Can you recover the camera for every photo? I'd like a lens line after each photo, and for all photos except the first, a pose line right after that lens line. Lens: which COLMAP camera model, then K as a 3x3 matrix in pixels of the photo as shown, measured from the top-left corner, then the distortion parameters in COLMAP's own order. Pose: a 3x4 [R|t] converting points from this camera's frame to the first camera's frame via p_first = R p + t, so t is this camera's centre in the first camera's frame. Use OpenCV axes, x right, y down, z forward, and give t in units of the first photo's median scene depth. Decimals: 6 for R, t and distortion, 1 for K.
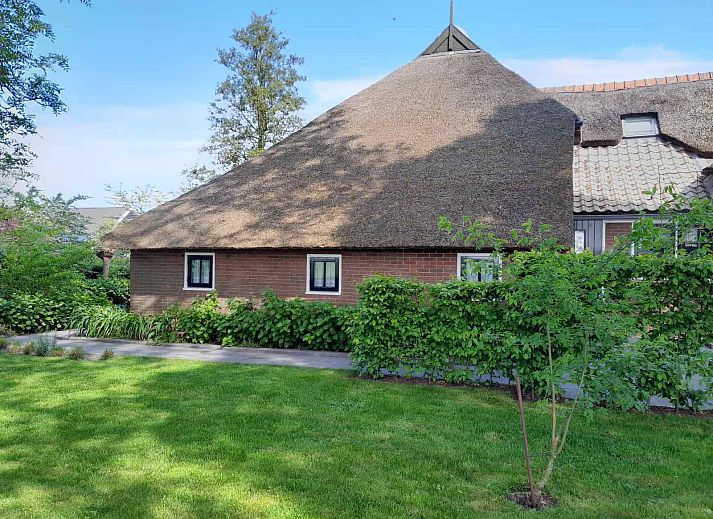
lens RADIAL K [[541.0, 0, 357.6], [0, 541.0, 270.5], [0, 0, 1]] dist [-0.008092, -0.011738]
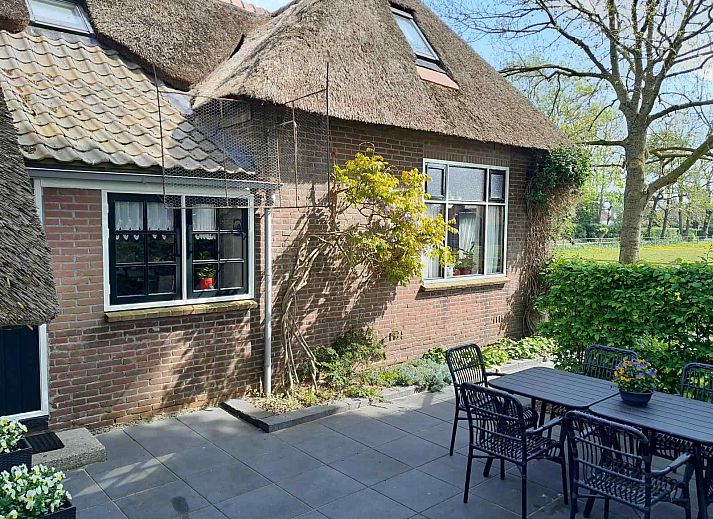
lens RADIAL K [[548.5, 0, 340.4], [0, 548.5, 259.3], [0, 0, 1]] dist [0.030182, -0.045480]
pose [[0.483679, -0.062510, 0.873010, 0.220083], [0.026591, 0.998035, 0.056730, -0.057105], [-0.874841, -0.004225, 0.484391, 0.661312]]
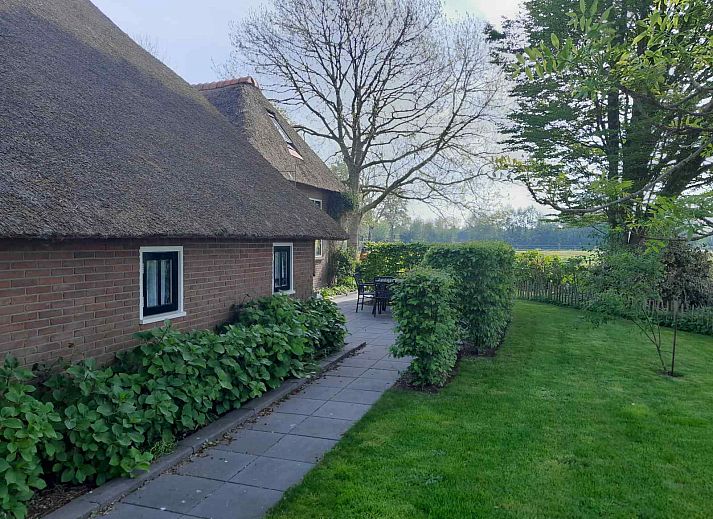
lens RADIAL K [[569.7, 0, 356.5], [0, 569.7, 259.5], [0, 0, 1]] dist [0.036252, -0.000815]
pose [[-0.069153, -0.041462, 0.996744, -0.663746], [0.029123, 0.998626, 0.043561, -0.035489], [-0.997181, 0.032040, -0.067850, 0.877716]]
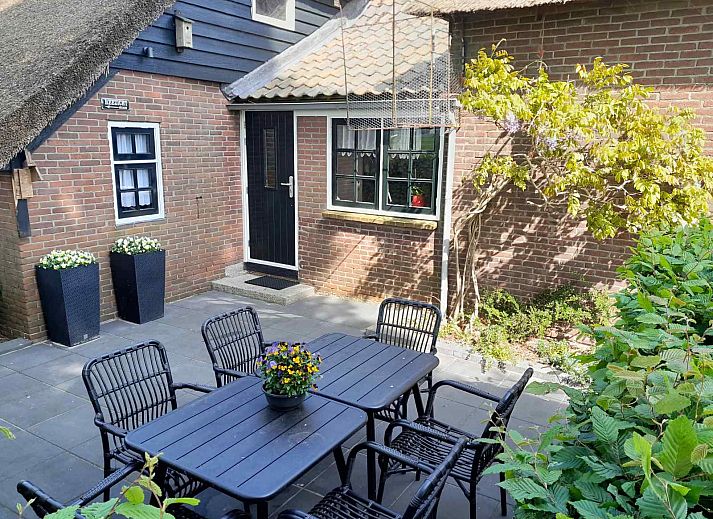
lens RADIAL K [[541.0, 0, 357.6], [0, 541.0, 270.5], [0, 0, 1]] dist [-0.008092, -0.011738]
pose [[0.980099, 0.053037, -0.191295, 0.742256], [-0.014680, 0.980375, 0.196597, -0.043852], [0.197968, -0.189876, 0.961642, 0.432624]]
